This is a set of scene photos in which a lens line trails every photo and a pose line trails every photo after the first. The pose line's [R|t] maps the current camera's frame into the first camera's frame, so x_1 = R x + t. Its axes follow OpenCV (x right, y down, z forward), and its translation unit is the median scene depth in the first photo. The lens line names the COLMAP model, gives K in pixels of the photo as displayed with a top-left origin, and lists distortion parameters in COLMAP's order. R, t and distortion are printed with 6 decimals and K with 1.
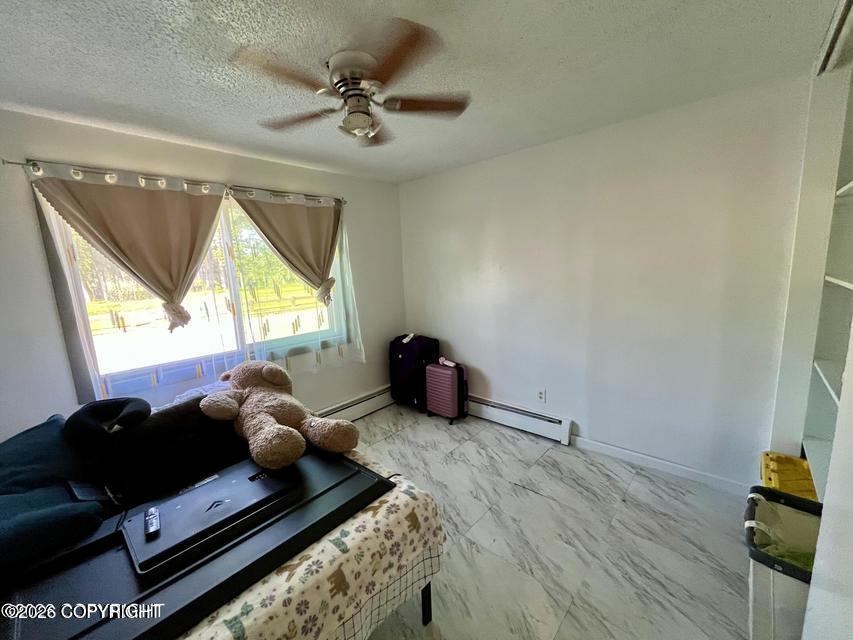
lens RADIAL K [[345.5, 0, 426.3], [0, 345.5, 321.2], [0, 0, 1]] dist [-0.003436, 0.000564]
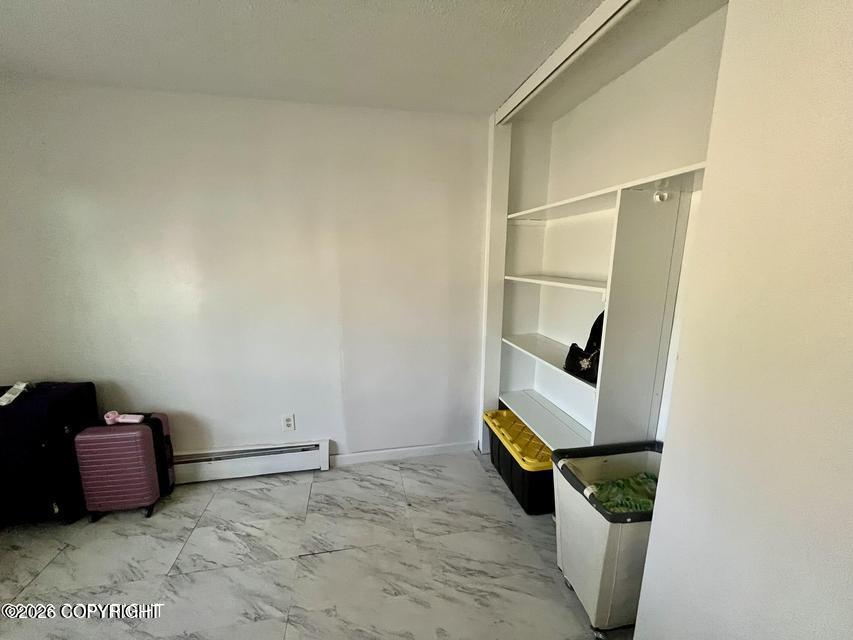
lens RADIAL K [[345.5, 0, 423.7], [0, 345.5, 320.3], [0, 0, 1]] dist [-0.003436, 0.000564]
pose [[0.603504, -0.095438, 0.791628, -0.096924], [0.093636, 0.994424, 0.048502, -0.032862], [-0.791843, 0.044853, 0.609076, 0.264944]]
